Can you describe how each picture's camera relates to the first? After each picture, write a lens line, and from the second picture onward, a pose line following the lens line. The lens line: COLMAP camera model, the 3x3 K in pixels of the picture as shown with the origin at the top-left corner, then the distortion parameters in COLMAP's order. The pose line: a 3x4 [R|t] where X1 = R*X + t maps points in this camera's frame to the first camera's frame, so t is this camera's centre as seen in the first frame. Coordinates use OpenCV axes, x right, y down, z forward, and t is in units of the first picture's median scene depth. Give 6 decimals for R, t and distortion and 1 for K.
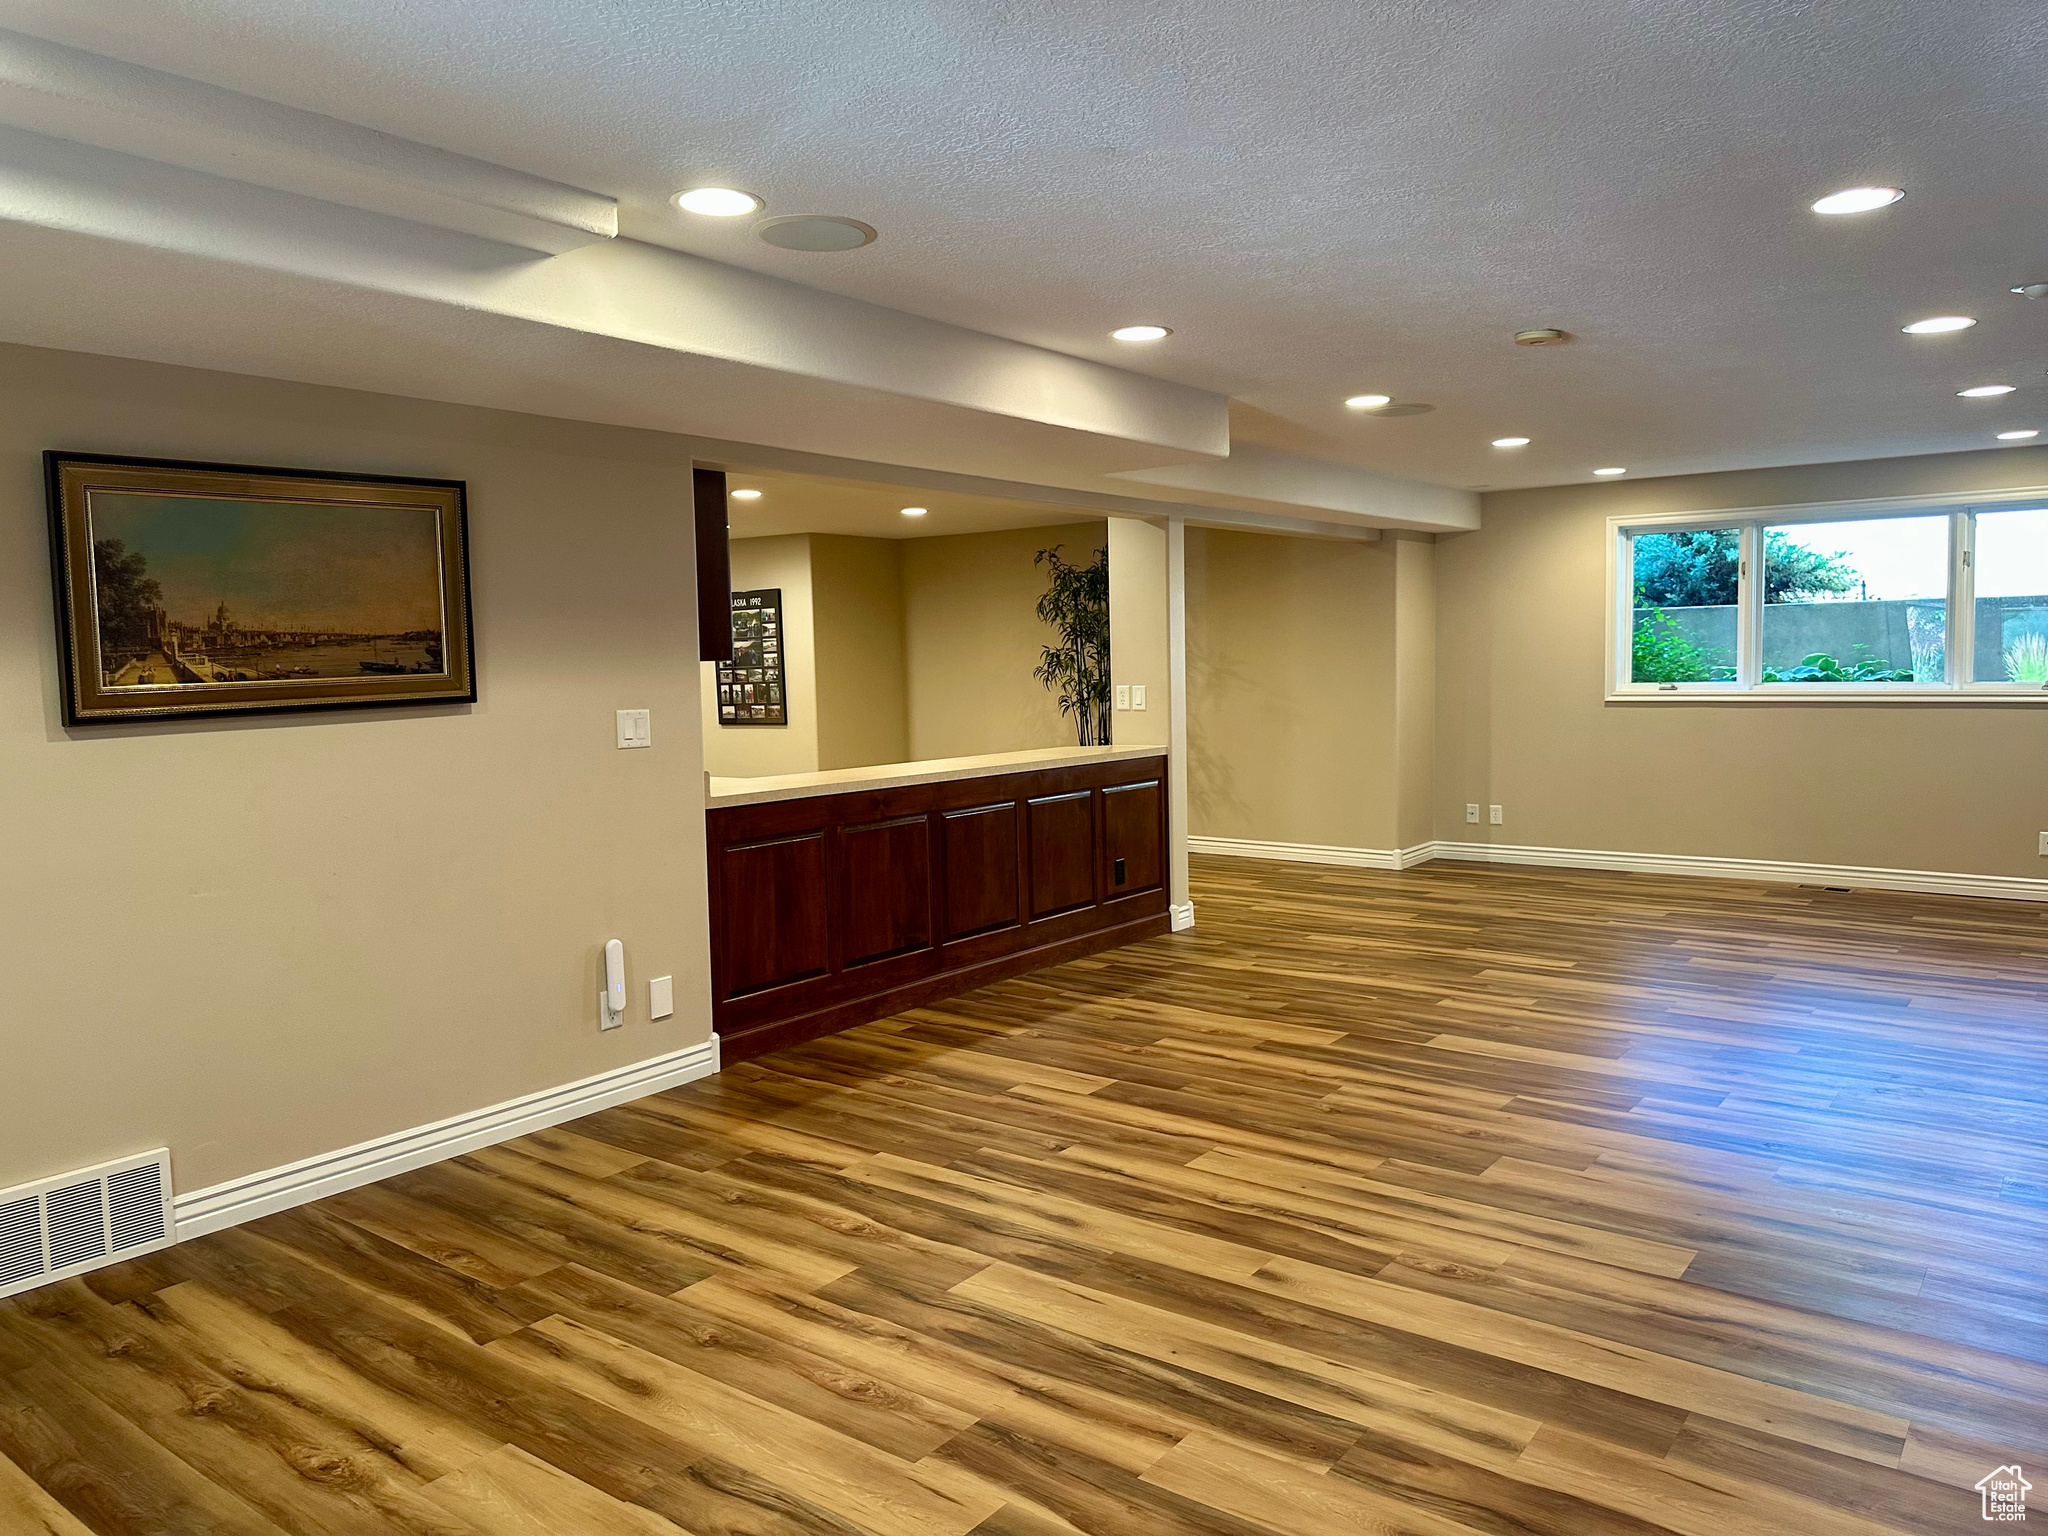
lens RADIAL K [[1417.6, 0, 1009.3], [0, 1417.6, 753.8], [0, 0, 1]] dist [-0.030226, -0.002703]
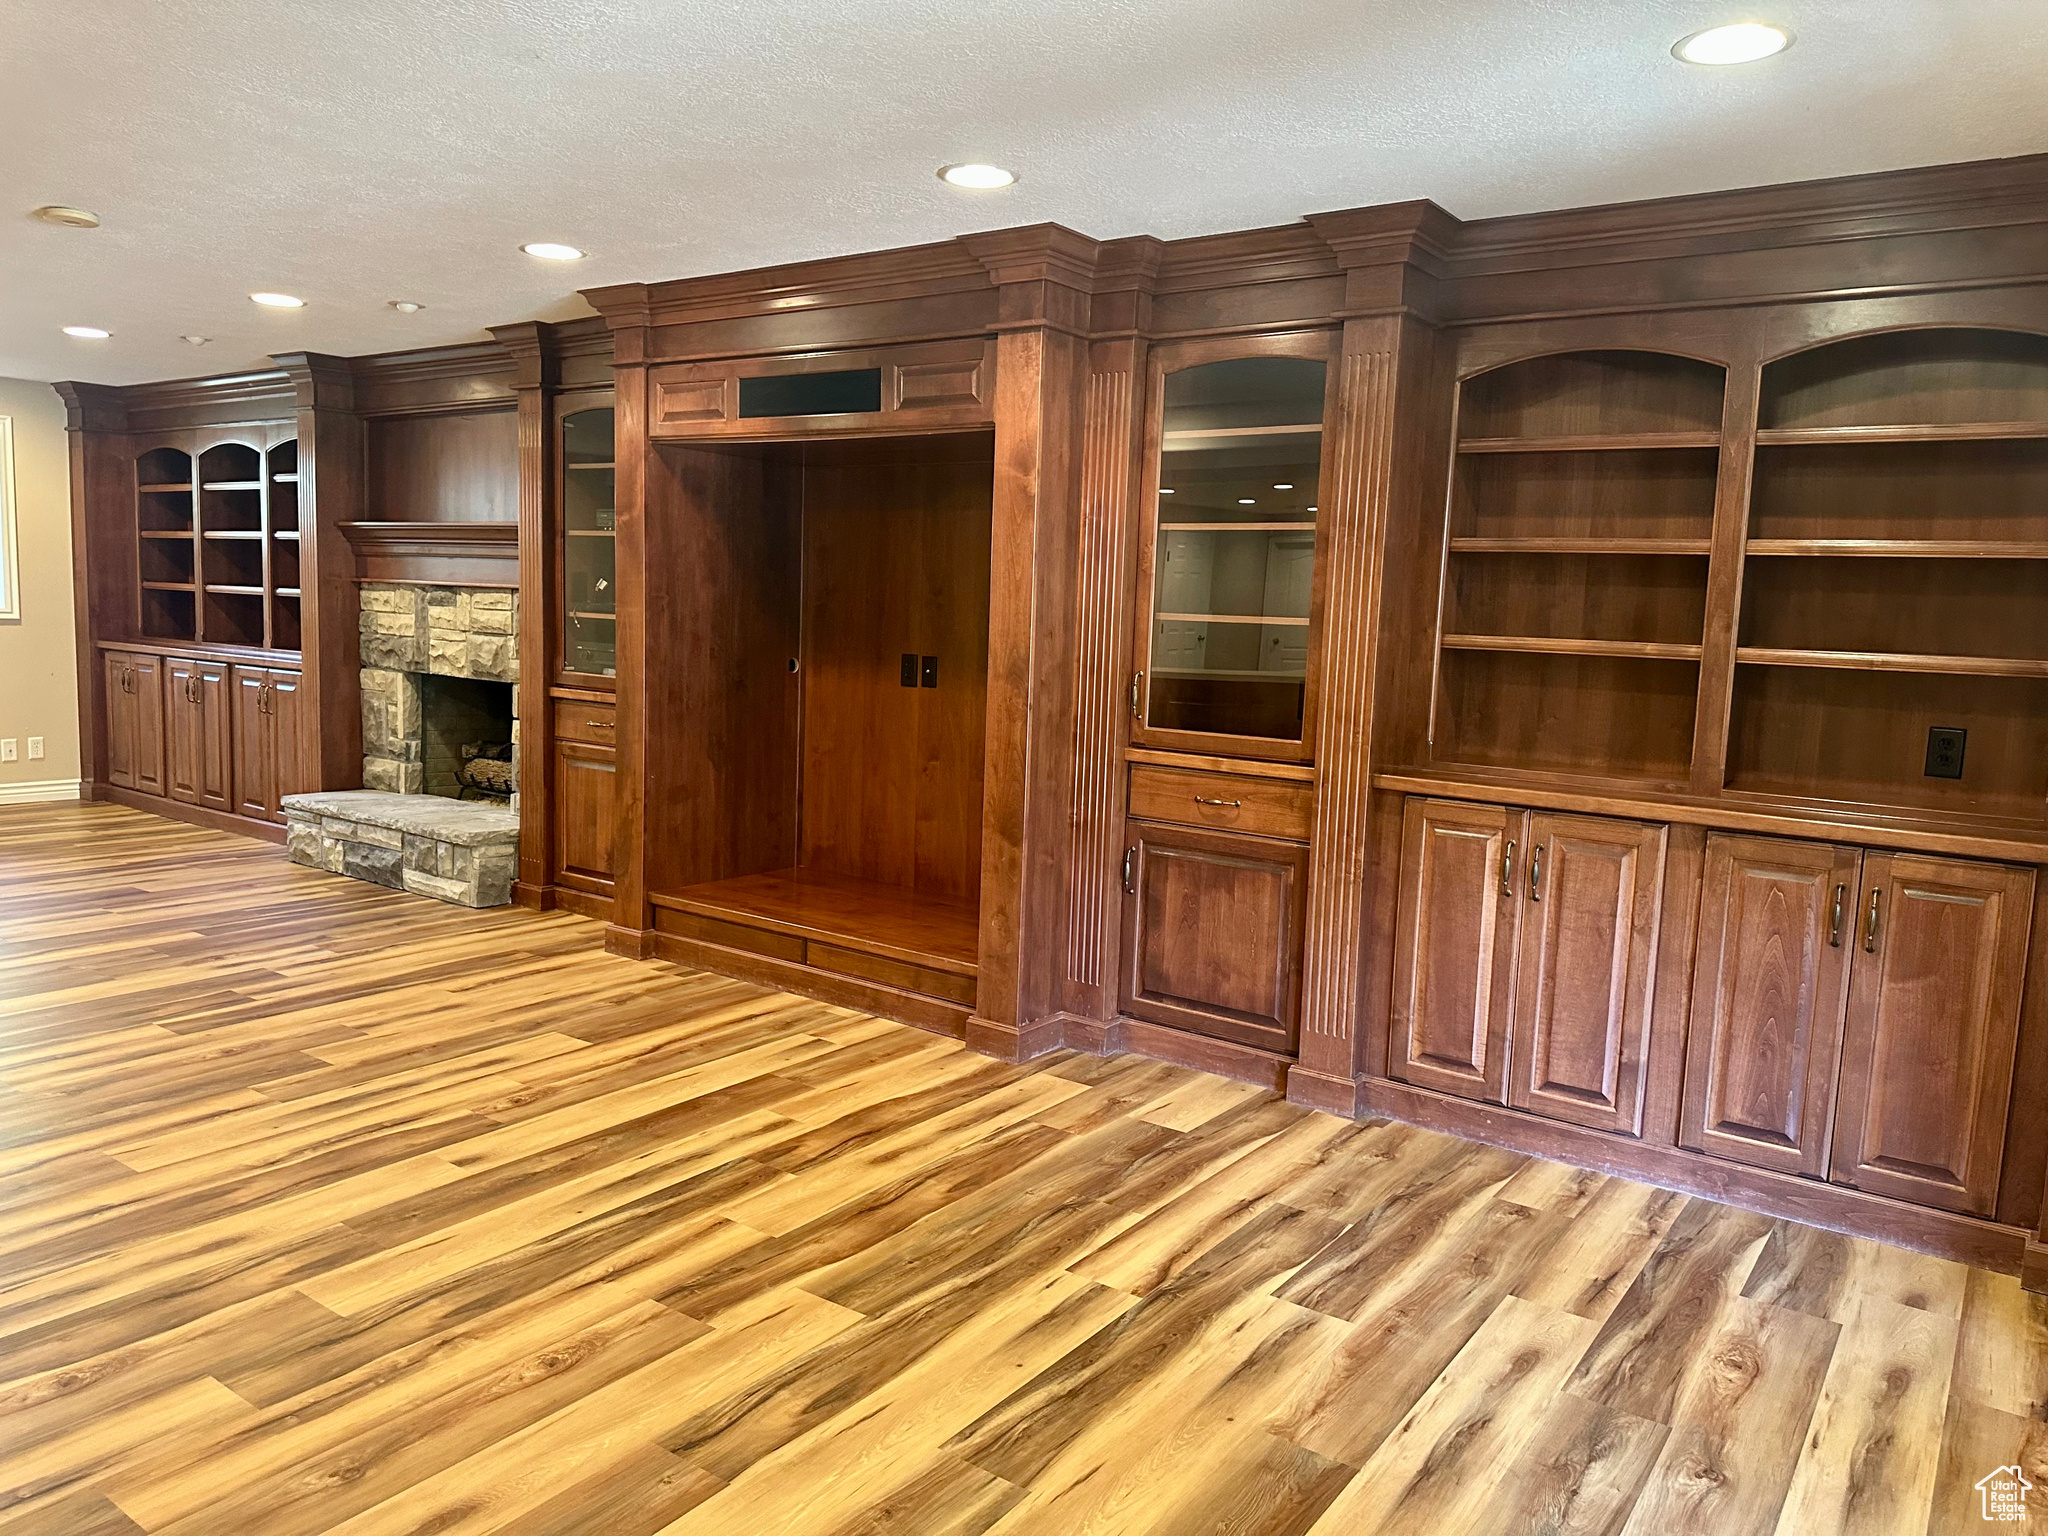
lens RADIAL K [[1417.6, 0, 979.8], [0, 1417.6, 740.7], [0, 0, 1]] dist [-0.030226, -0.002703]
pose [[0.023730, -0.097879, 0.994915, -0.836817], [0.042803, 0.994383, 0.096806, -0.033888], [-0.998802, 0.040288, 0.027786, 0.567263]]
